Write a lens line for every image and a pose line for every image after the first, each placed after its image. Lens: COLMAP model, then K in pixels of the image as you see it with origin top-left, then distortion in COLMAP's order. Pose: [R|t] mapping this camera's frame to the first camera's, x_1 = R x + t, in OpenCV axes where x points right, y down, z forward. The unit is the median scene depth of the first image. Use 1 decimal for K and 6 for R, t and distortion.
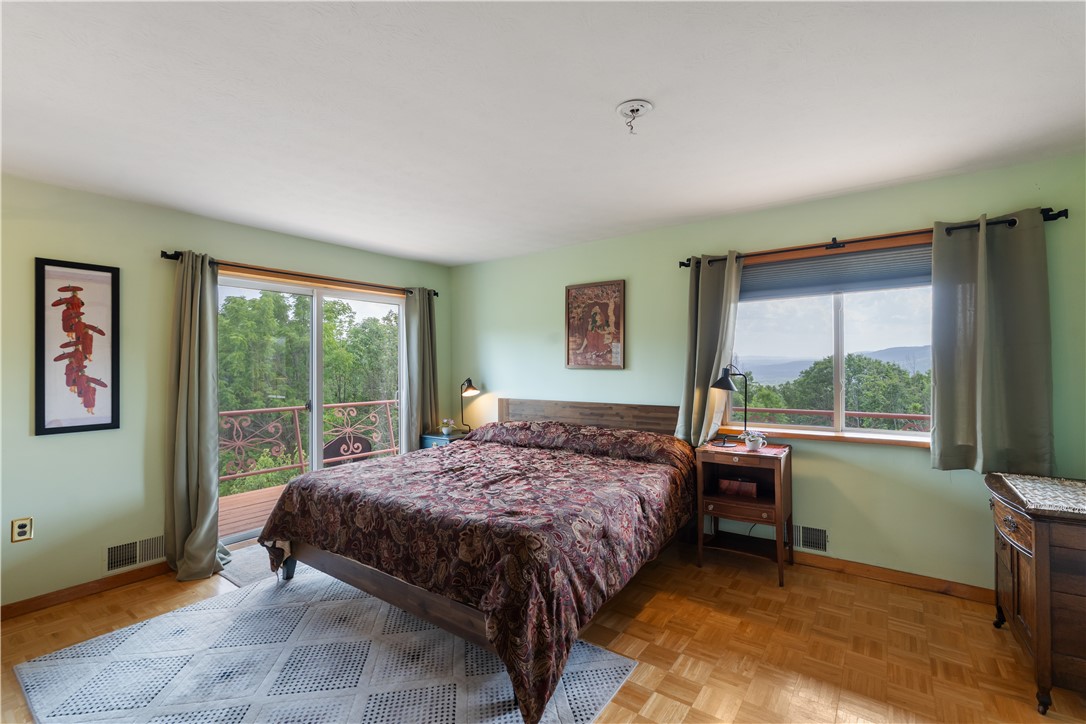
lens RADIAL K [[480.8, 0, 547.9], [0, 480.8, 366.8], [0, 0, 1]] dist [-0.003101, -0.000007]
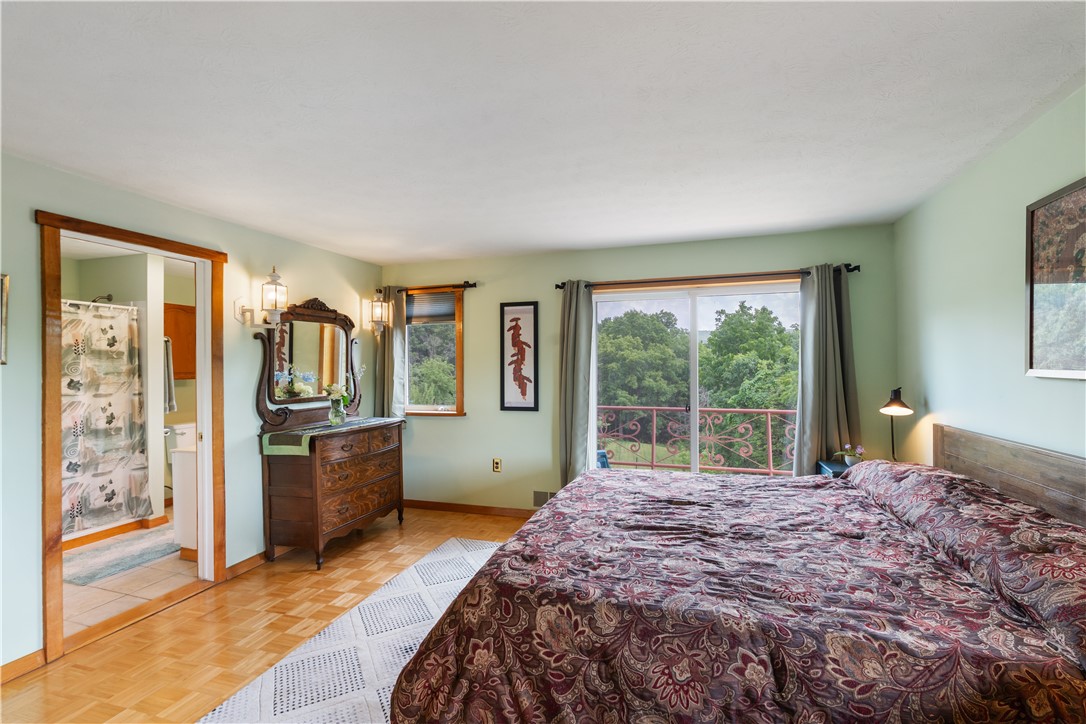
lens RADIAL K [[480.8, 0, 547.0], [0, 480.8, 367.1], [0, 0, 1]] dist [-0.003101, -0.000007]
pose [[0.311579, 0.002929, -0.950216, 0.532575], [-0.000132, 0.999995, 0.003039, -0.011336], [0.950220, -0.000822, 0.311578, 0.602788]]
